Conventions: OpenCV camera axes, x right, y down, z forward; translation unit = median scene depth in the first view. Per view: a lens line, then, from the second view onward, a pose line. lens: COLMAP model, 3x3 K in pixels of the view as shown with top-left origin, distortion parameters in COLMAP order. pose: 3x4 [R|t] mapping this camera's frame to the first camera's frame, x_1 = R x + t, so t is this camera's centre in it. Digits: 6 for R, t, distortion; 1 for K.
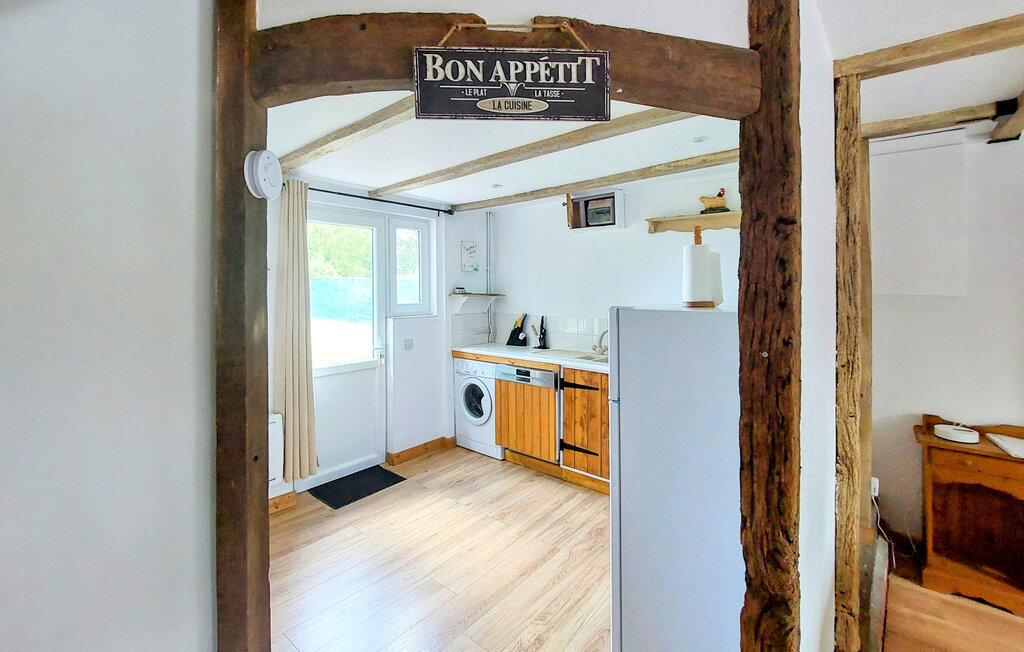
lens RADIAL K [[445.1, 0, 507.1], [0, 445.1, 284.2], [0, 0, 1]] dist [-0.001799, -0.000149]
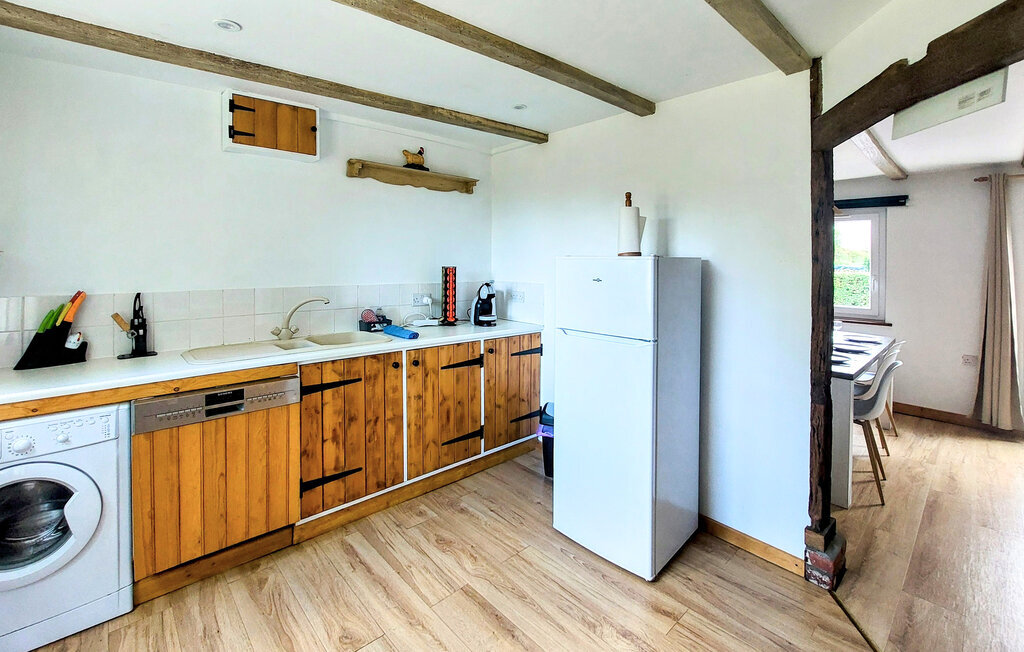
lens RADIAL K [[443.4, 0, 509.9], [0, 443.4, 258.9], [0, 0, 1]] dist [-0.014324, -0.000264]
pose [[0.119649, 0.001896, 0.992814, -0.468305], [-0.012157, 0.999926, -0.000444, 0.034037], [-0.992742, -0.012016, 0.119663, 0.647802]]
